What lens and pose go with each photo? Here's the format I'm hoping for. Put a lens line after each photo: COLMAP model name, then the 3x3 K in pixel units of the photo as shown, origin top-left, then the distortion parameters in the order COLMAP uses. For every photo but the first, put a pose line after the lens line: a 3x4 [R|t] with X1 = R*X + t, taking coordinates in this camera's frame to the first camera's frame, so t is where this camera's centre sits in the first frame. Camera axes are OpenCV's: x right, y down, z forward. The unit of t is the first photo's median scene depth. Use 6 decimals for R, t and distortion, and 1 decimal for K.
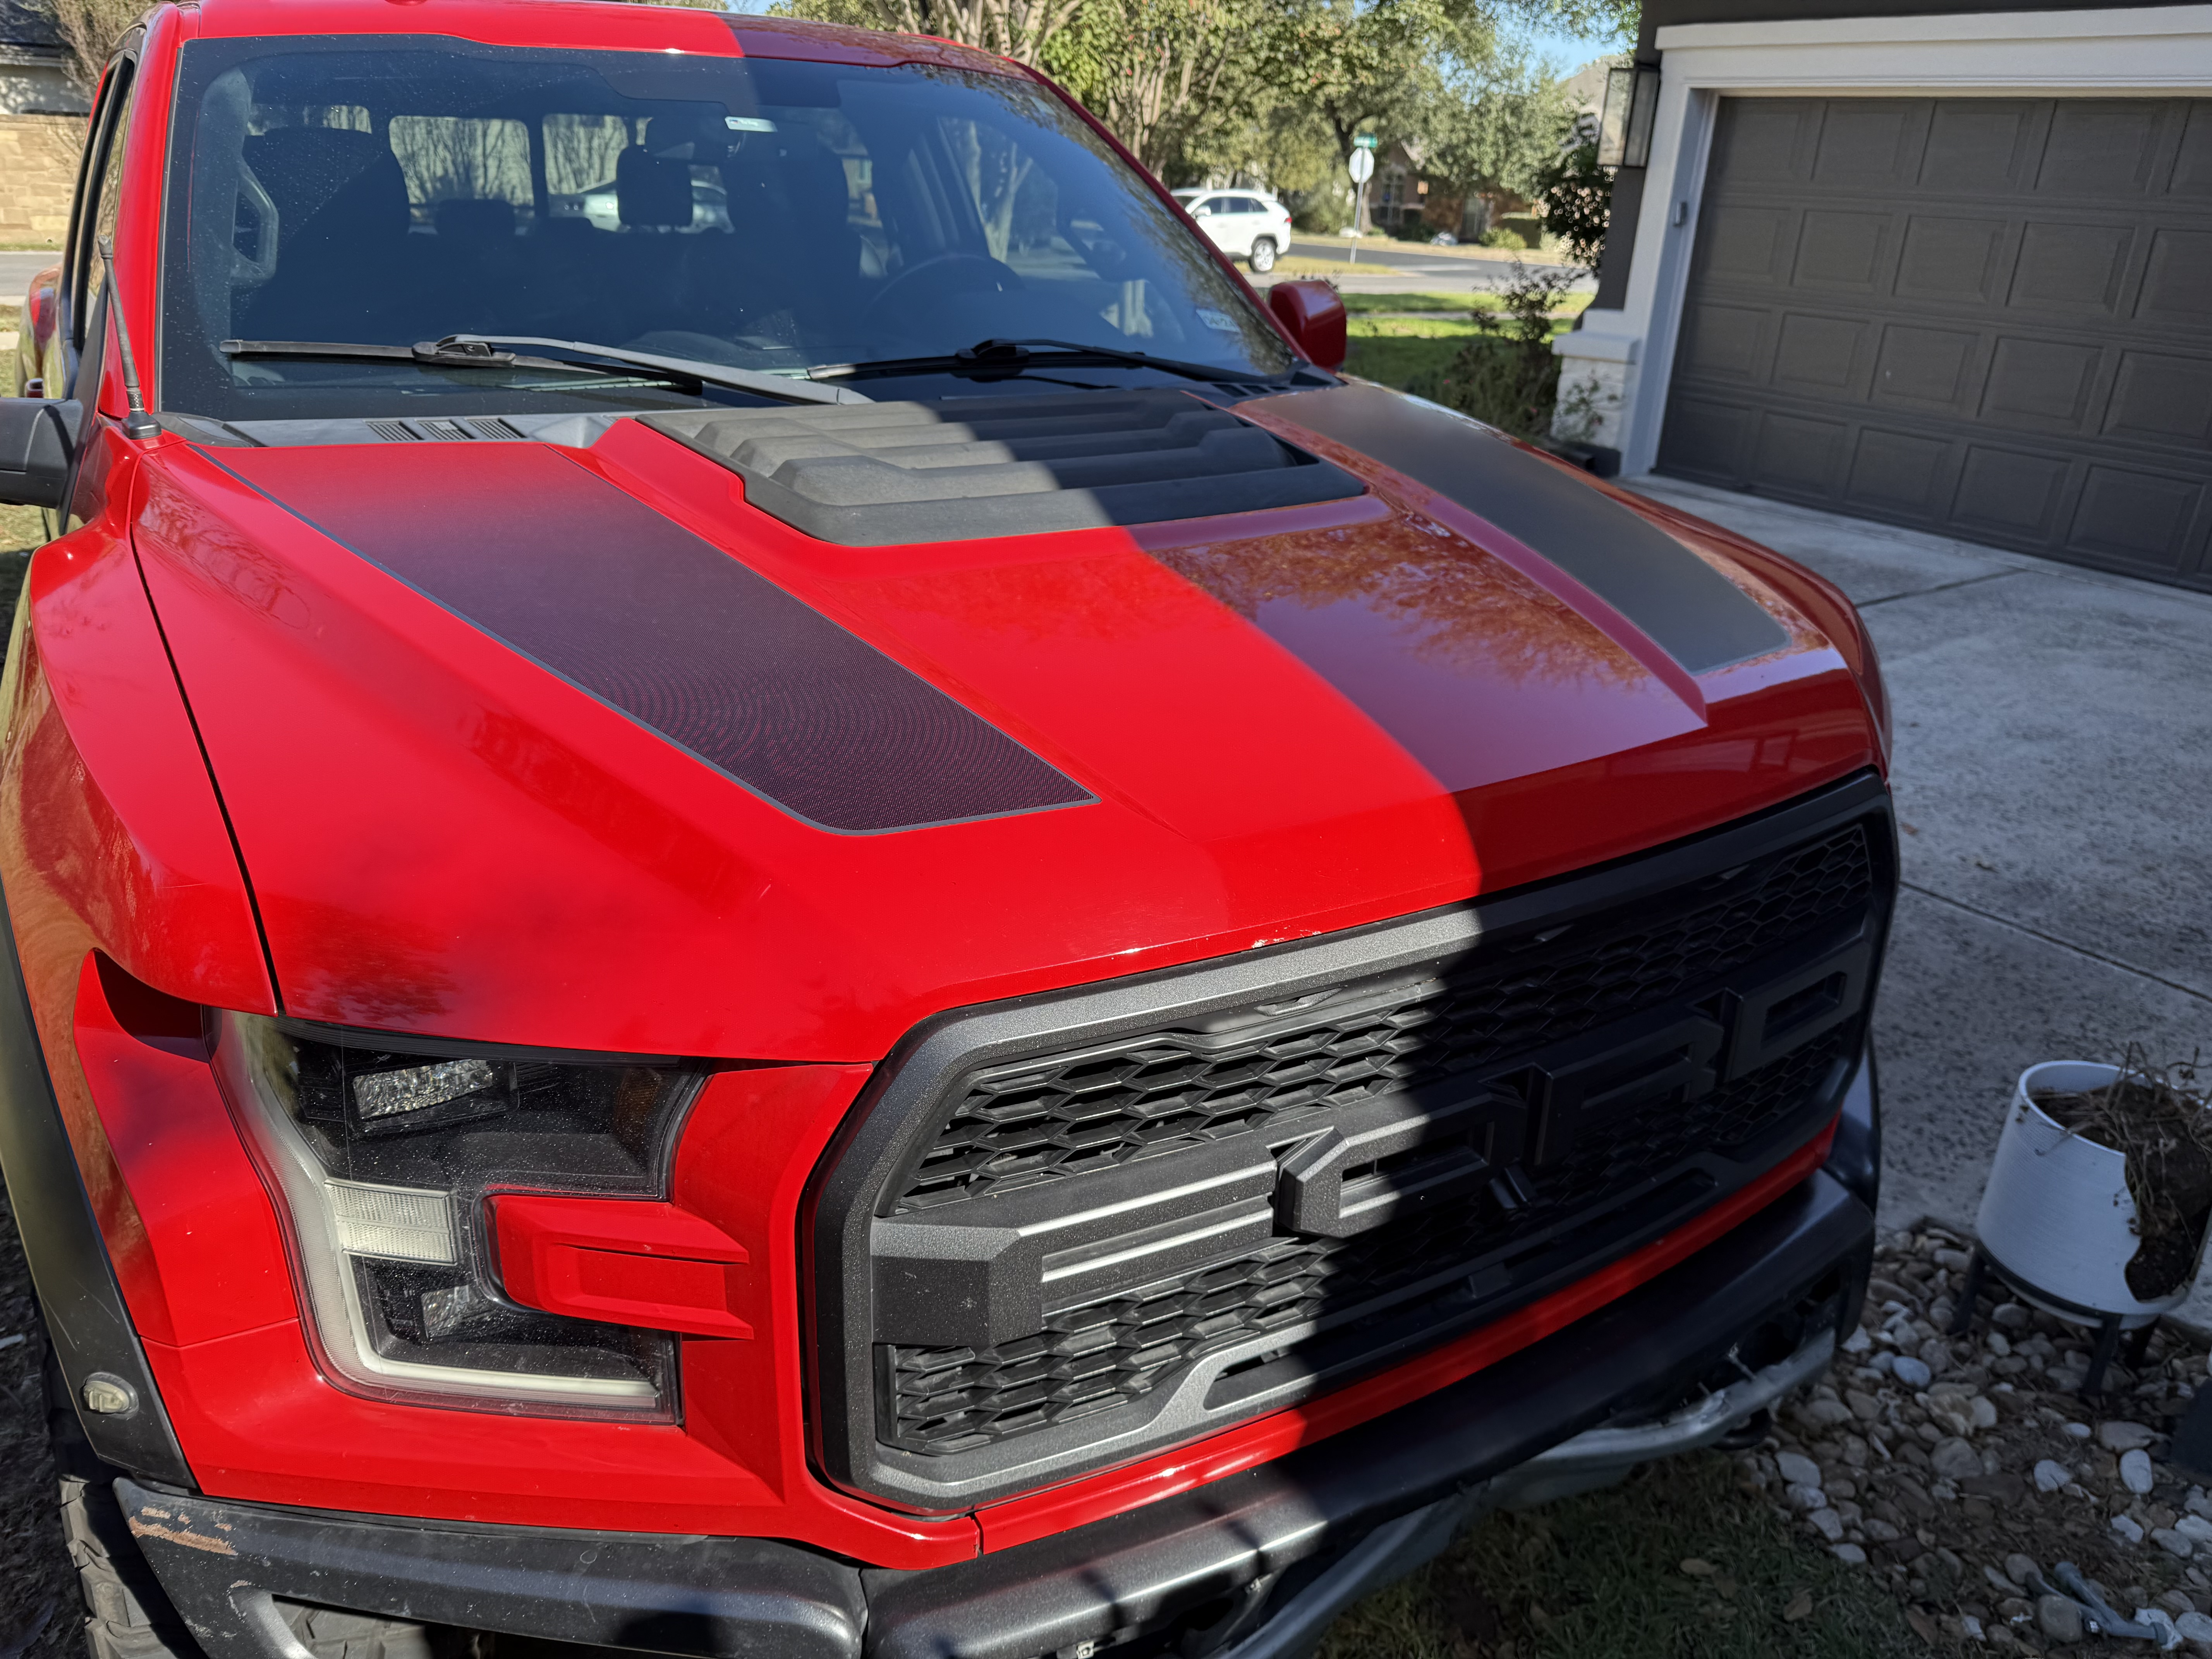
lens RADIAL K [[1566.0, 0, 1095.6], [0, 1566.0, 833.1], [0, 0, 1]] dist [0.001327, -0.009488]
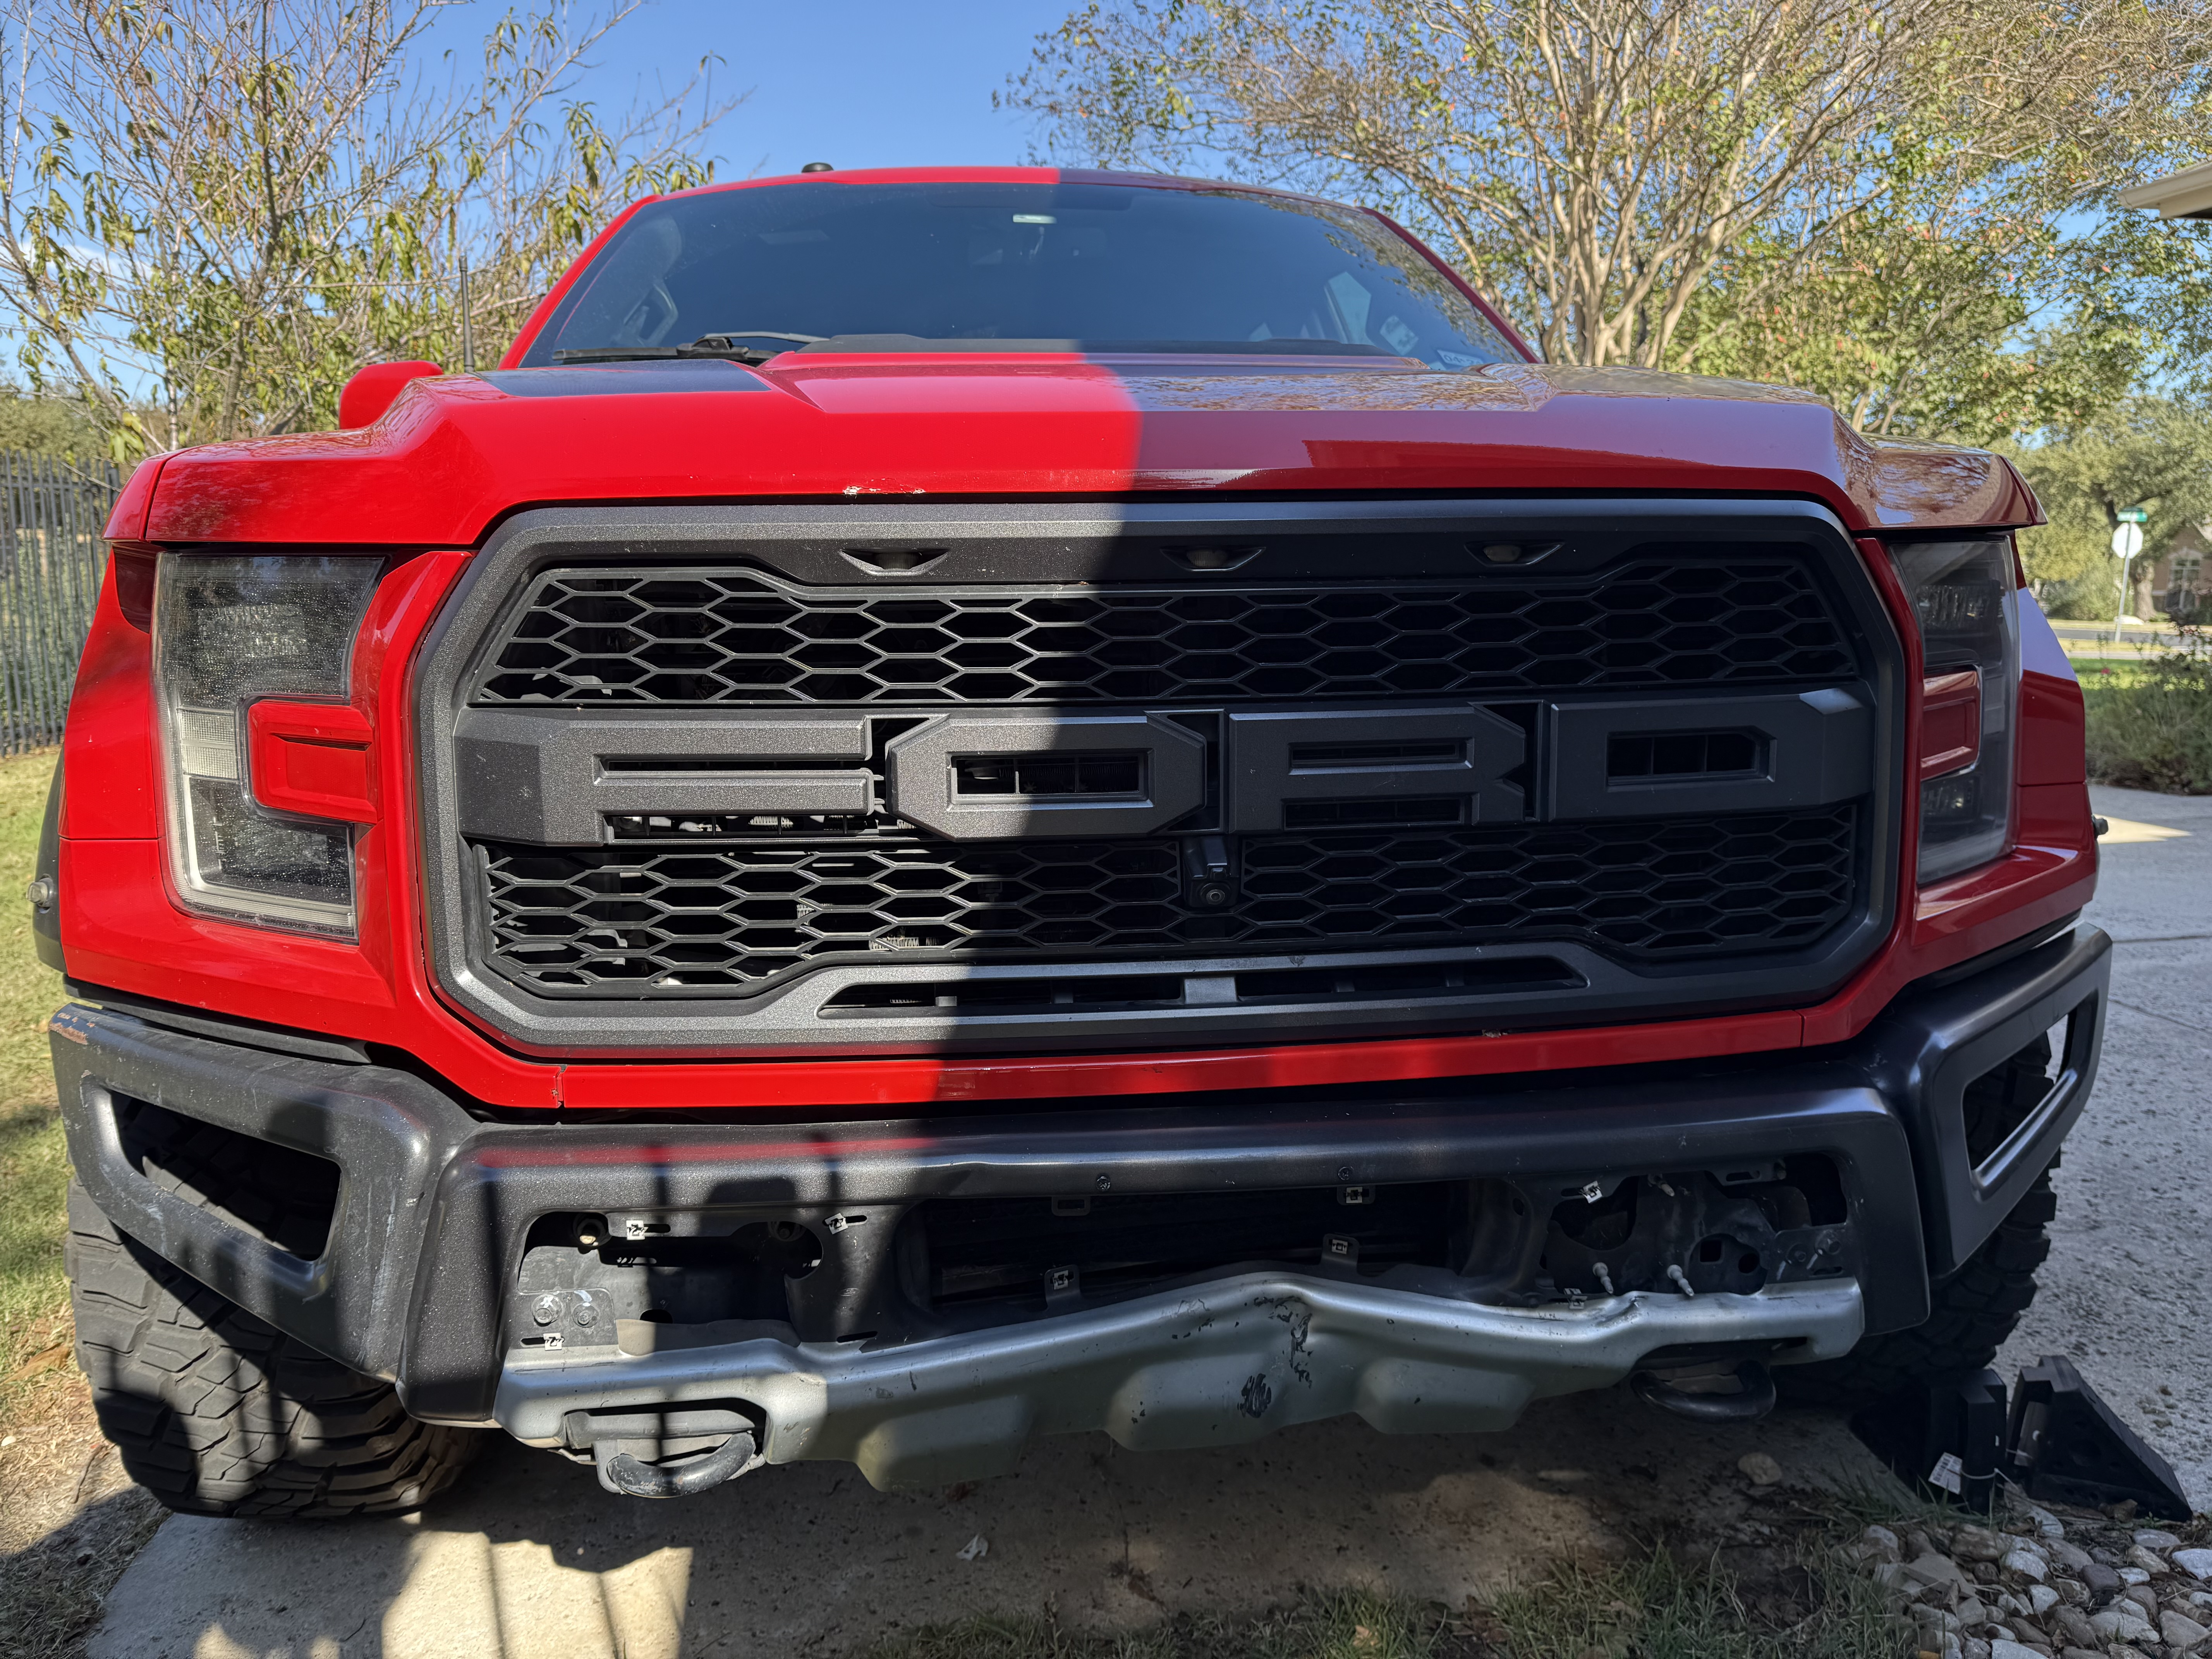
lens RADIAL K [[1534.5, 0, 1109.8], [0, 1534.5, 852.0], [0, 0, 1]] dist [0.073787, -0.089642]
pose [[0.907879, 0.036129, -0.417673, 0.319119], [-0.132397, 0.970002, -0.203880, 0.224459], [0.397777, 0.240397, 0.885428, 0.111776]]
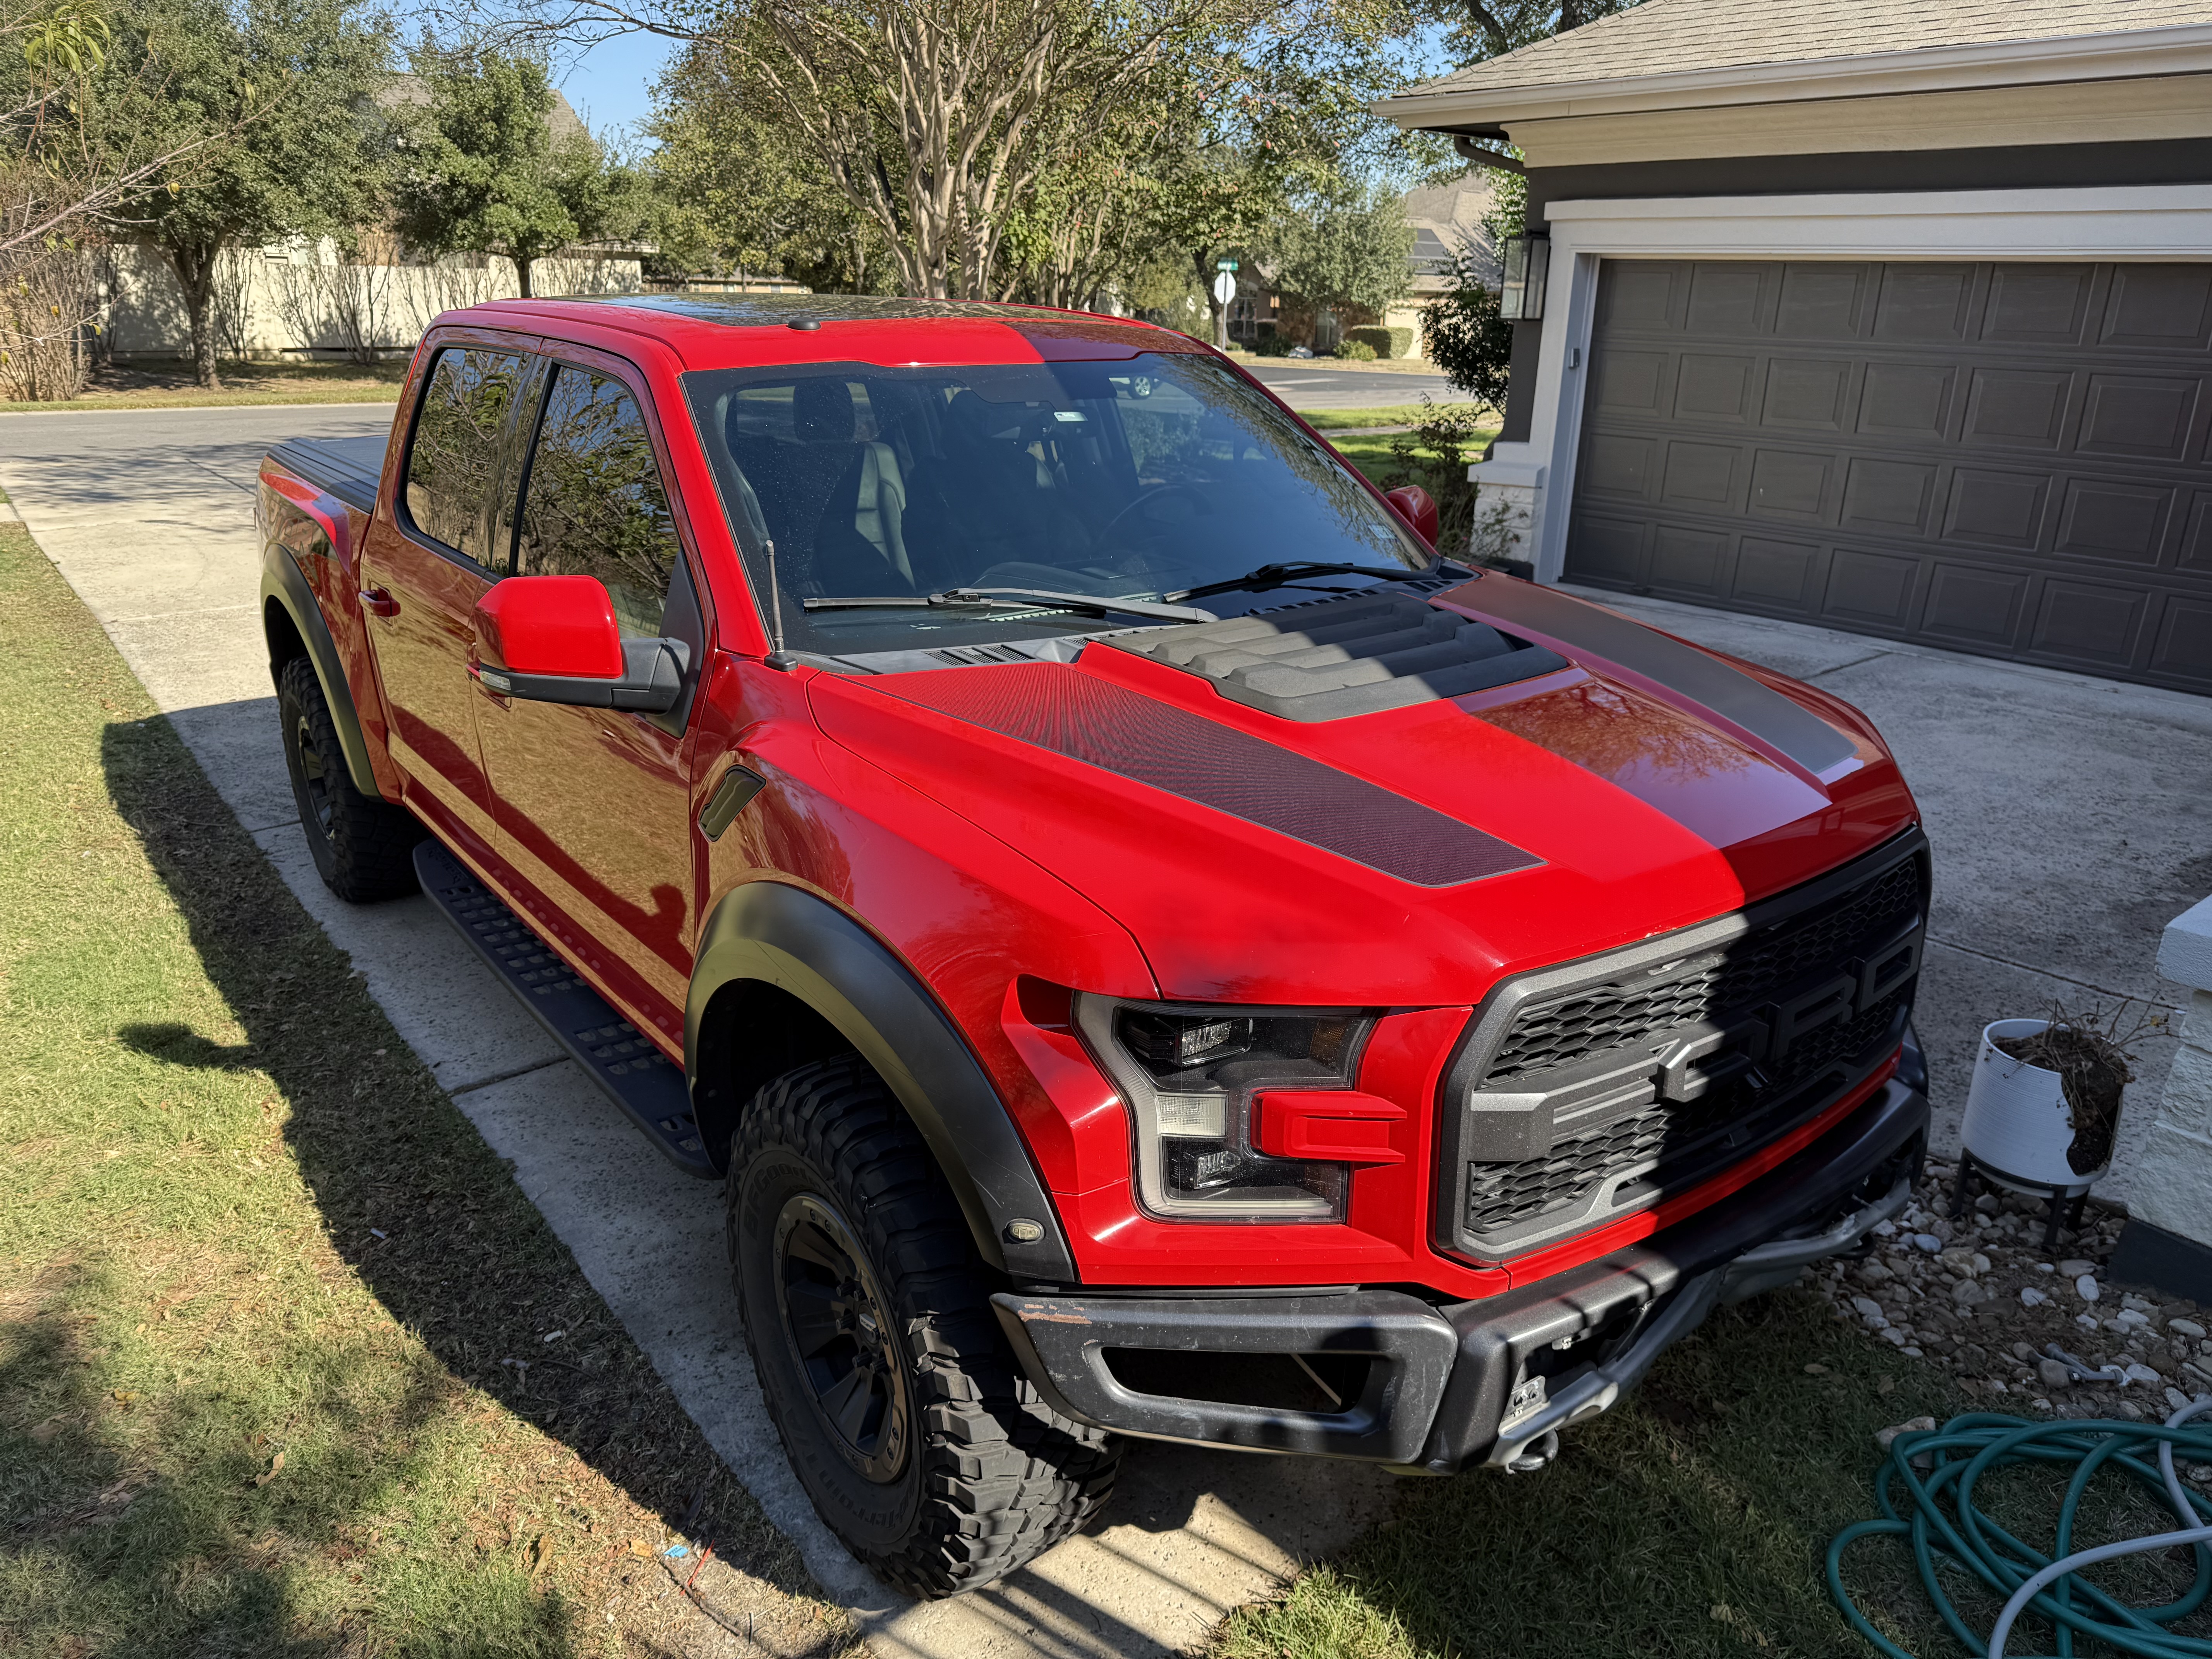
lens RADIAL K [[1544.0, 0, 1113.1], [0, 1544.0, 862.1], [0, 0, 1]] dist [0.037470, -0.054645]
pose [[0.994724, -0.057229, 0.085140, -0.315618], [0.060962, 0.997260, -0.041905, 0.010063], [-0.082509, 0.046874, 0.995487, -0.363991]]
